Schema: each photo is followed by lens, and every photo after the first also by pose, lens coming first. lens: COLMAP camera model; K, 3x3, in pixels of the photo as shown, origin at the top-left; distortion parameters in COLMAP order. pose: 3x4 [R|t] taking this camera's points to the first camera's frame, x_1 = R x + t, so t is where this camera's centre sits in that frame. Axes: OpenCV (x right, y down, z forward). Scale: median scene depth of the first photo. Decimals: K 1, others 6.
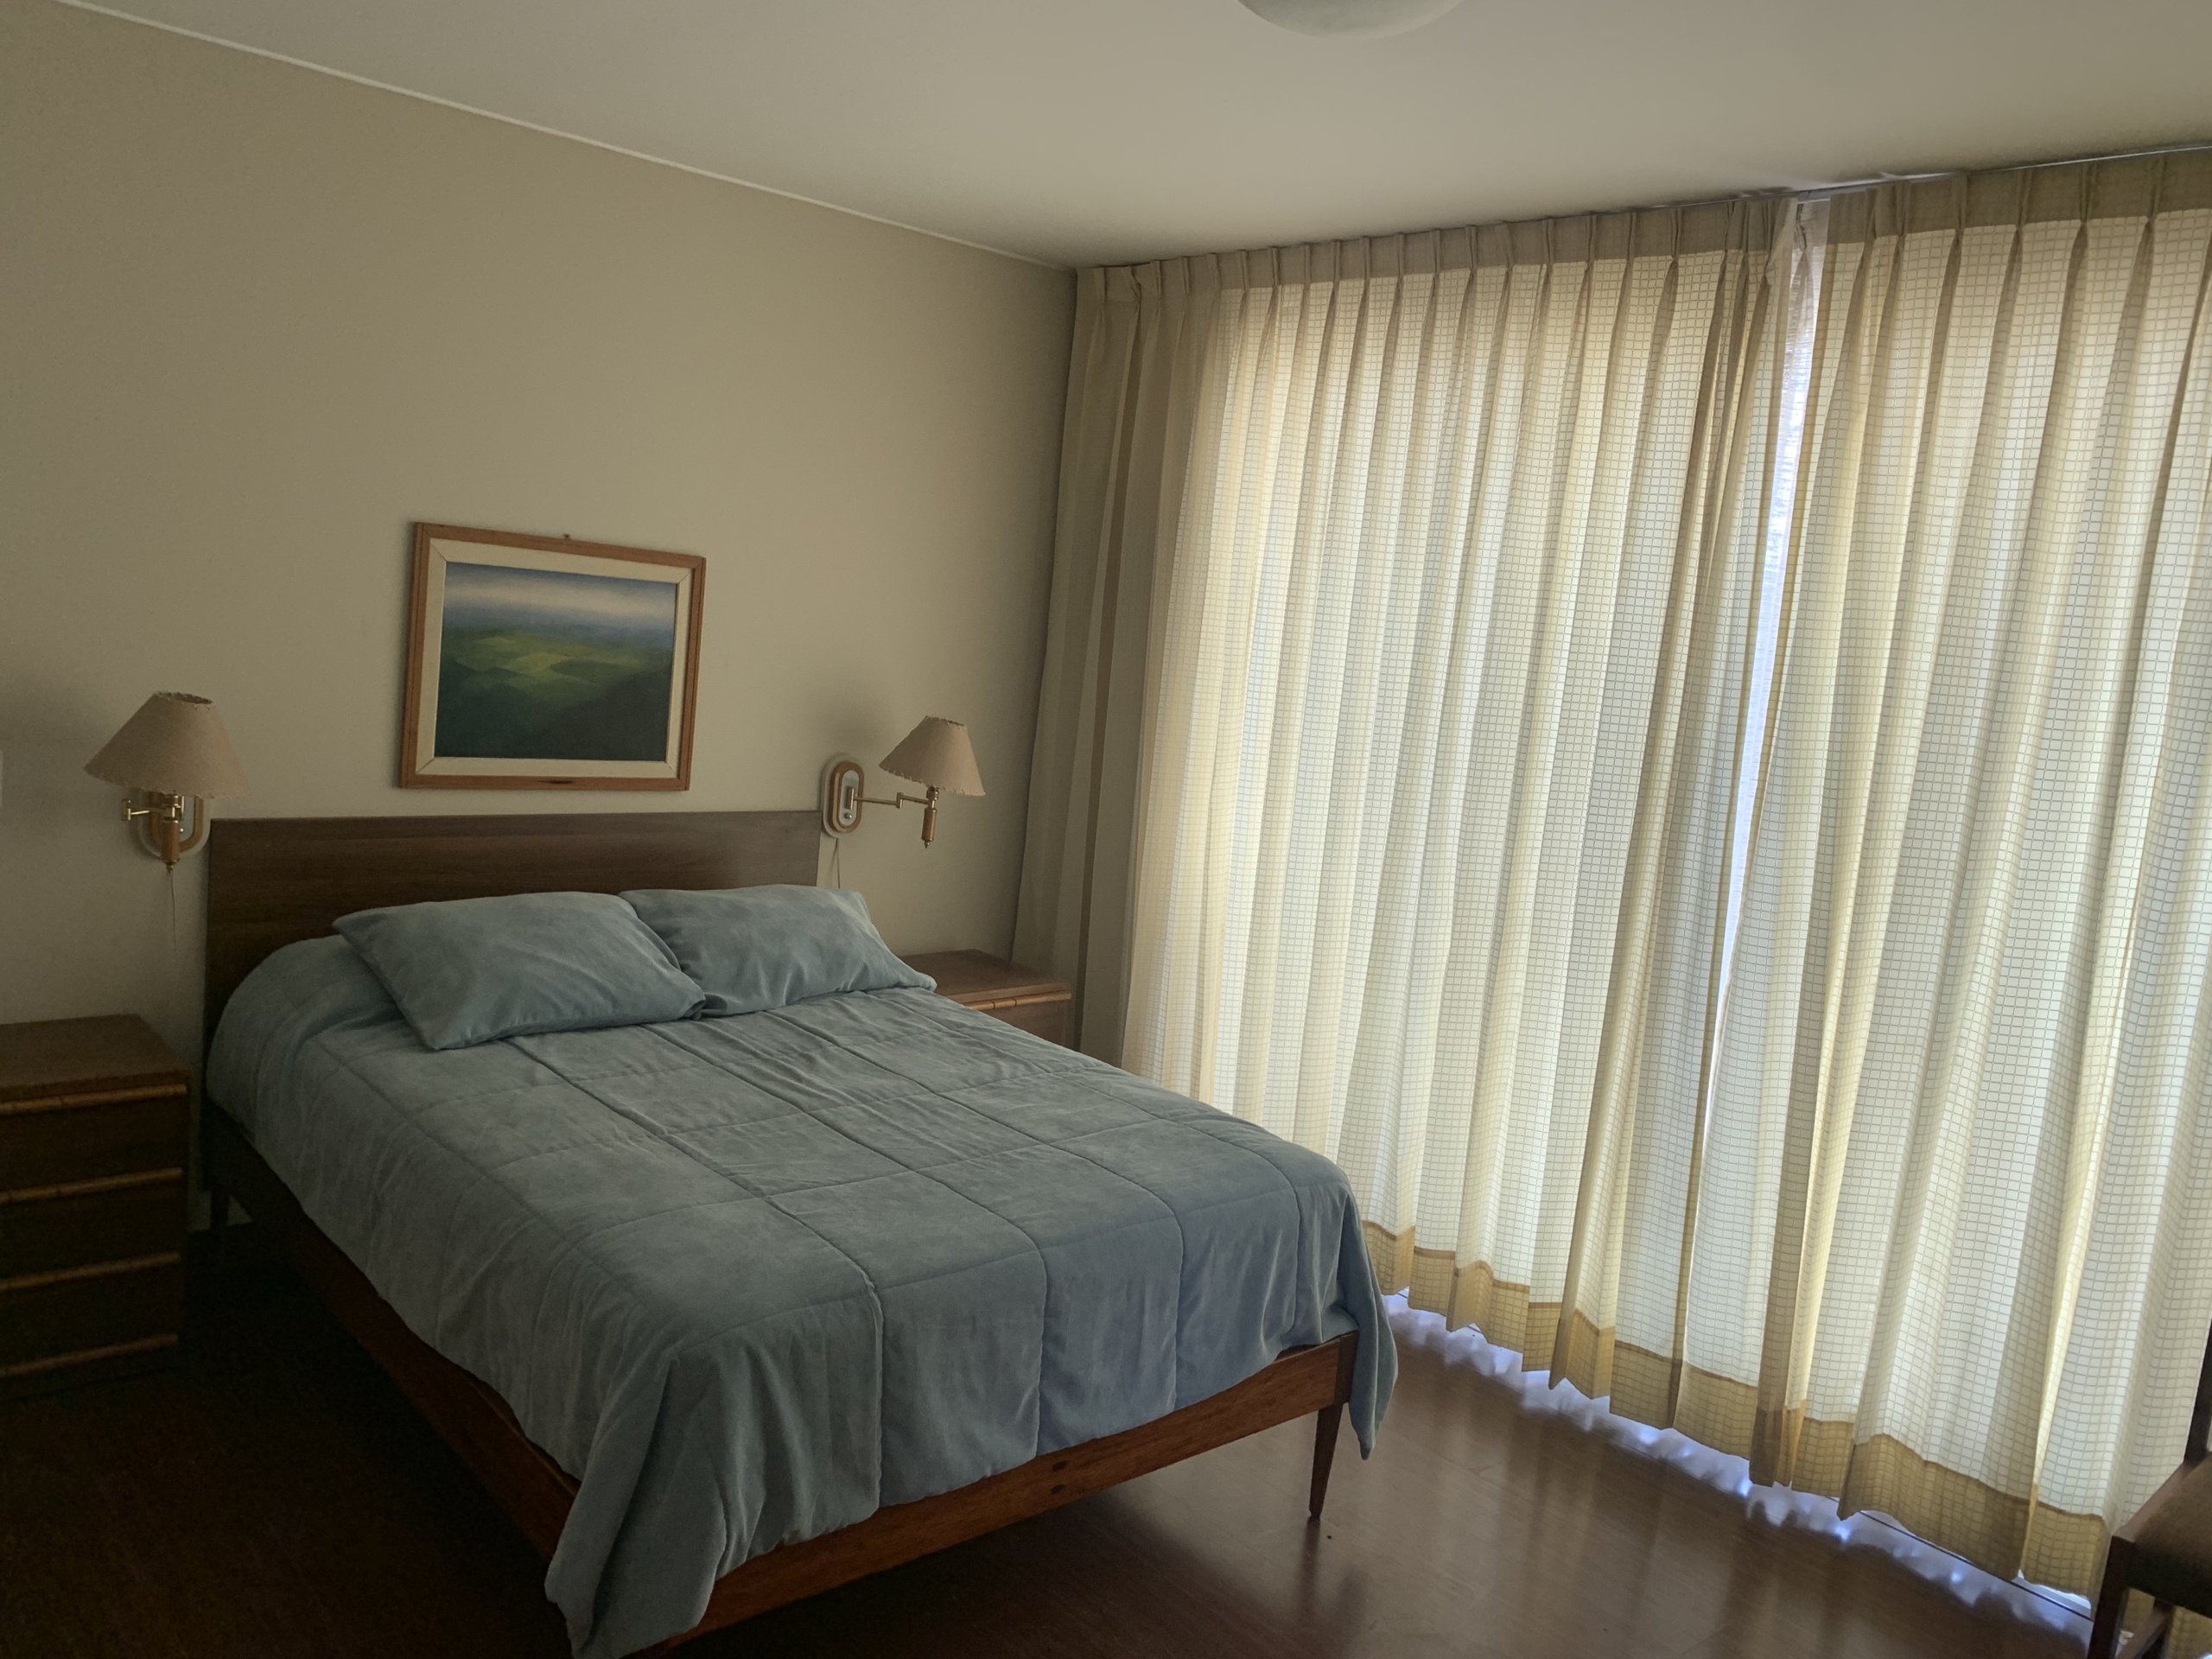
lens RADIAL K [[1710.2, 0, 1106.0], [0, 1710.2, 829.5], [0, 0, 1]] dist [0.097143, -0.189835]
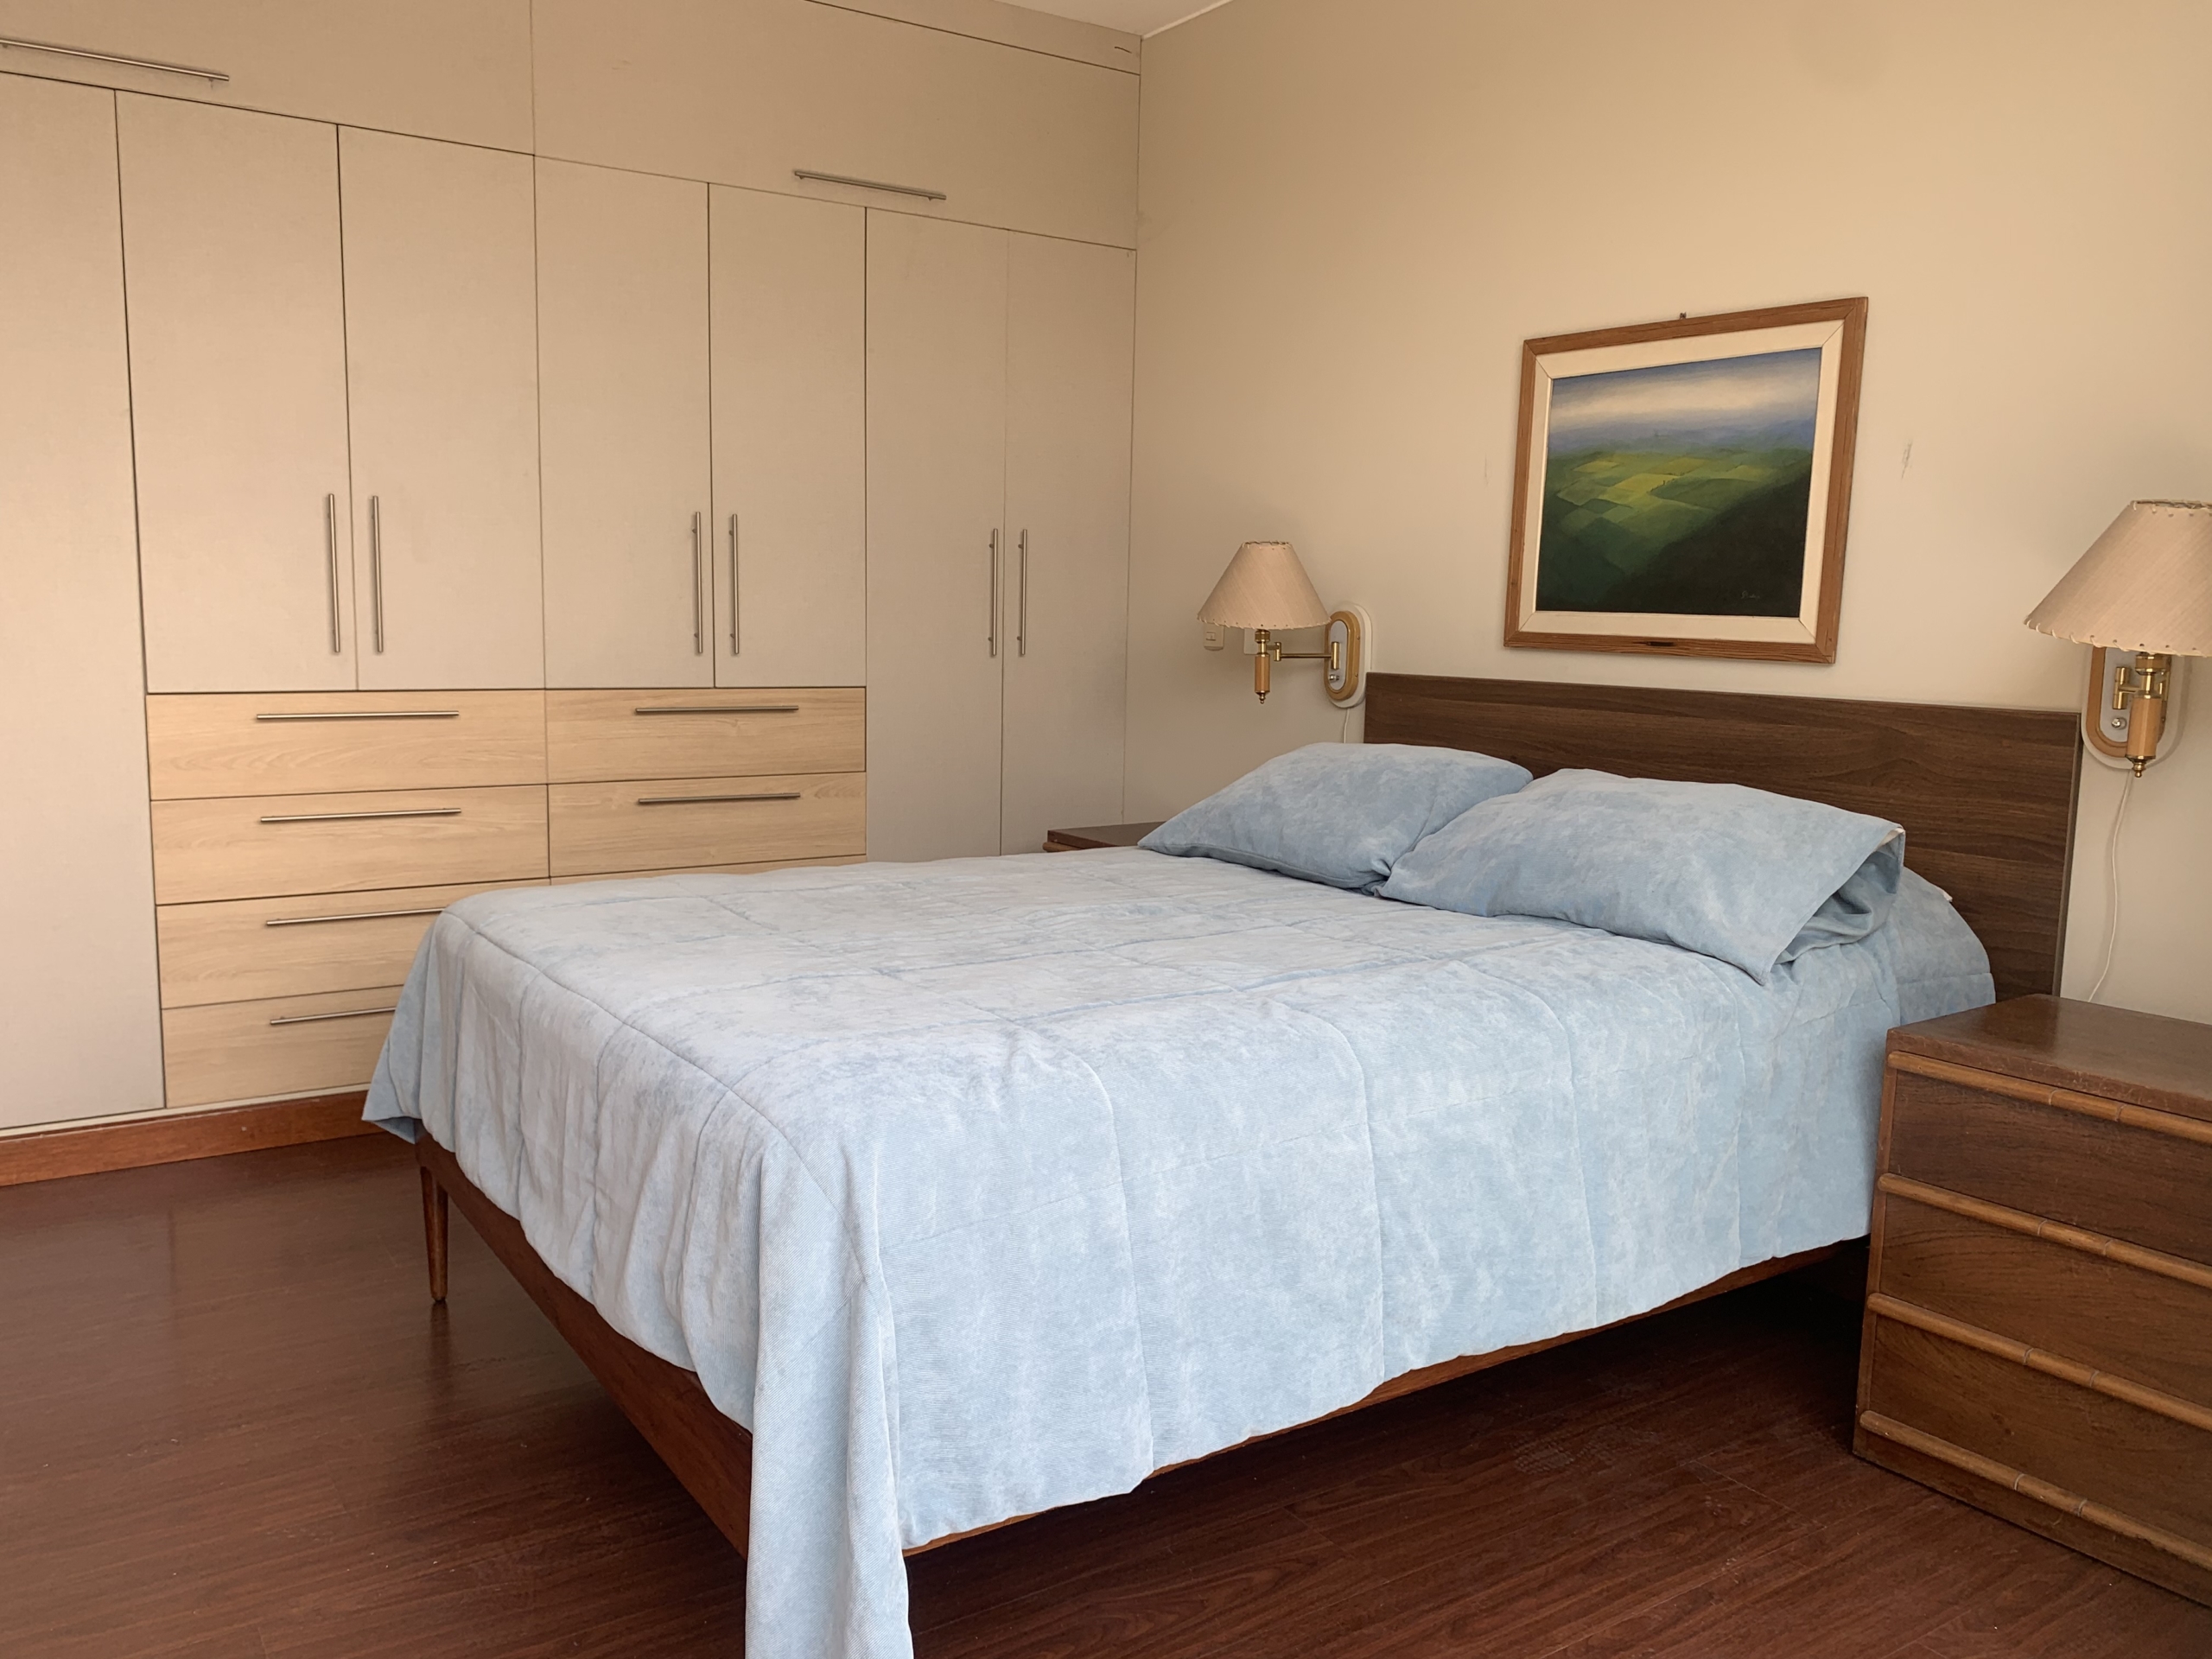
lens RADIAL K [[1710.2, 0, 1106.0], [0, 1710.2, 829.5], [0, 0, 1]] dist [0.097143, -0.189835]
pose [[-0.151545, 0.028125, -0.988050, 0.486524], [-0.168075, 0.984305, 0.053797, 0.054362], [0.974056, 0.174219, -0.144440, 0.911621]]
